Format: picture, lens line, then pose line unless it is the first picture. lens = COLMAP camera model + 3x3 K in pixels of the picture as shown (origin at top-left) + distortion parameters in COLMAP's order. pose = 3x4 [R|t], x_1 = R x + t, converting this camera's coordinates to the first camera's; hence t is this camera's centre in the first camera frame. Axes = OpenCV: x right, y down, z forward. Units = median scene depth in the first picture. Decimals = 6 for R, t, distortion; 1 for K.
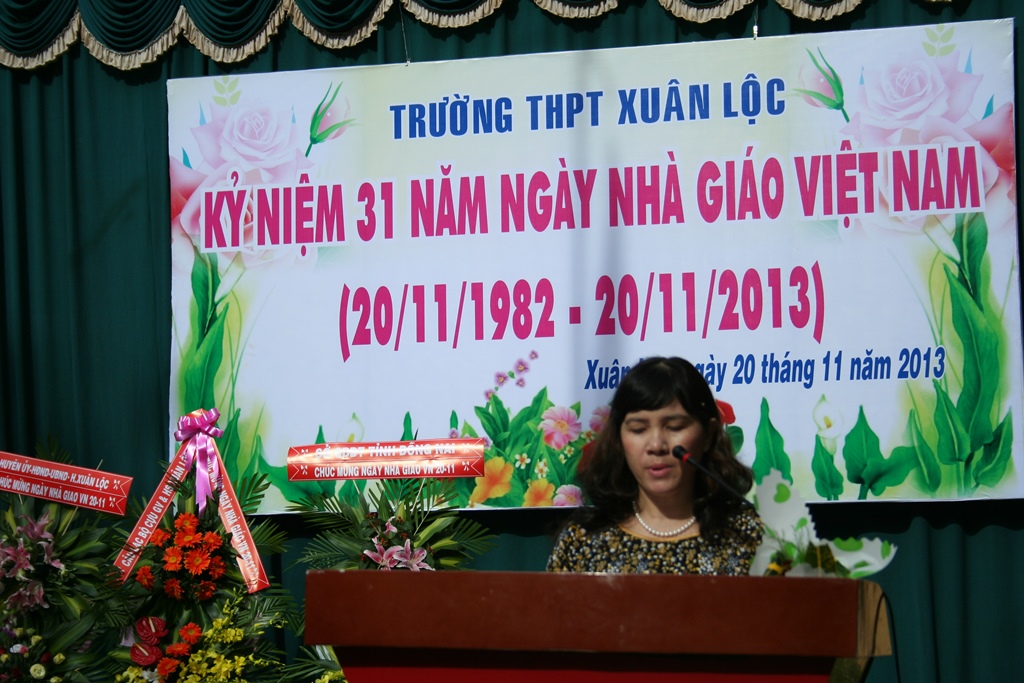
lens RADIAL K [[2482.9, 0, 472.2], [0, 2482.9, 340.6], [0, 0, 1]] dist [0.062601, 0.862356]
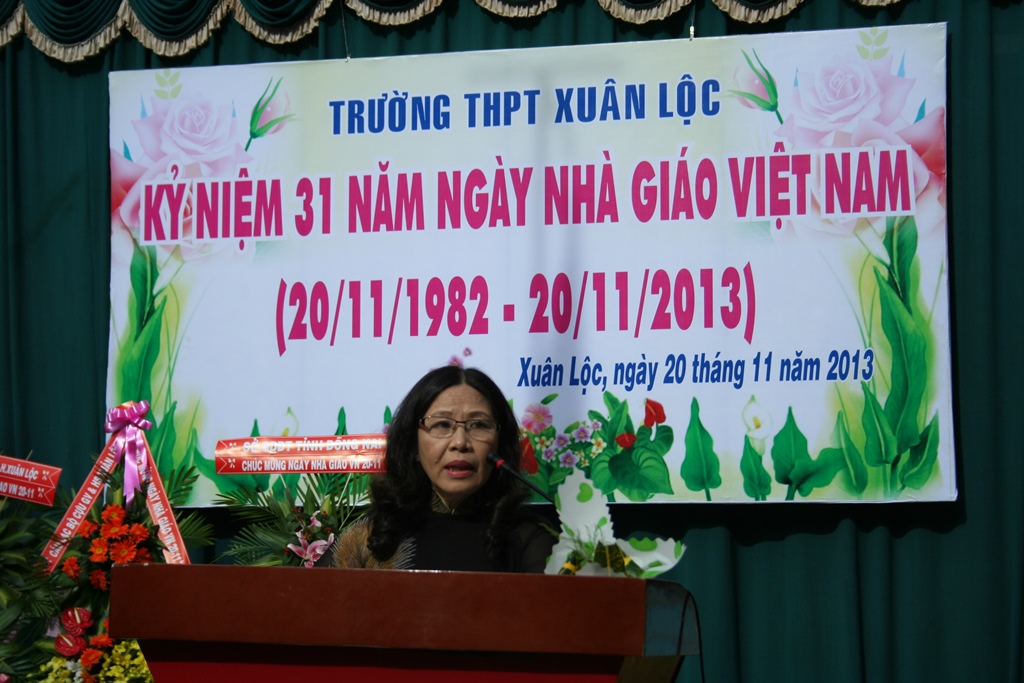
lens RADIAL K [[2482.9, 0, 472.2], [0, 2482.9, 340.6], [0, 0, 1]] dist [0.062601, 0.862356]
pose [[0.999899, 0.013571, -0.004288, 0.031226], [-0.013563, 0.999906, 0.001780, -0.000563], [0.004312, -0.001722, 0.999989, -0.002713]]
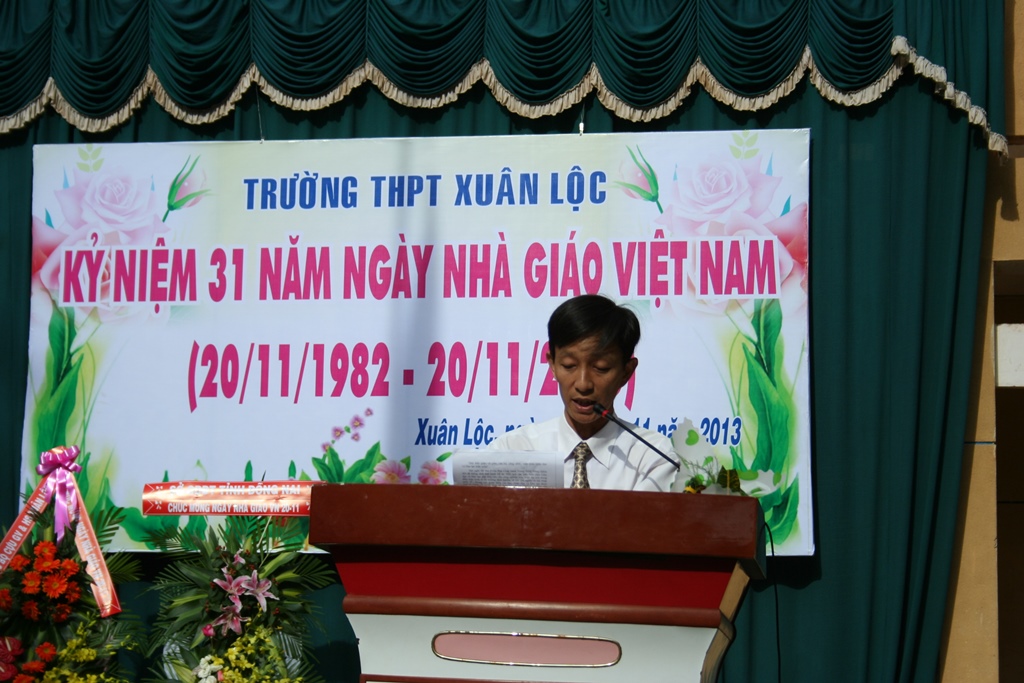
lens RADIAL K [[2482.9, 0, 472.2], [0, 2482.9, 340.6], [0, 0, 1]] dist [0.062601, 0.862356]
pose [[0.993615, 0.045645, 0.103177, -0.044377], [-0.040152, 0.997695, -0.054703, 0.032572], [-0.105436, 0.050211, 0.993158, -0.088658]]
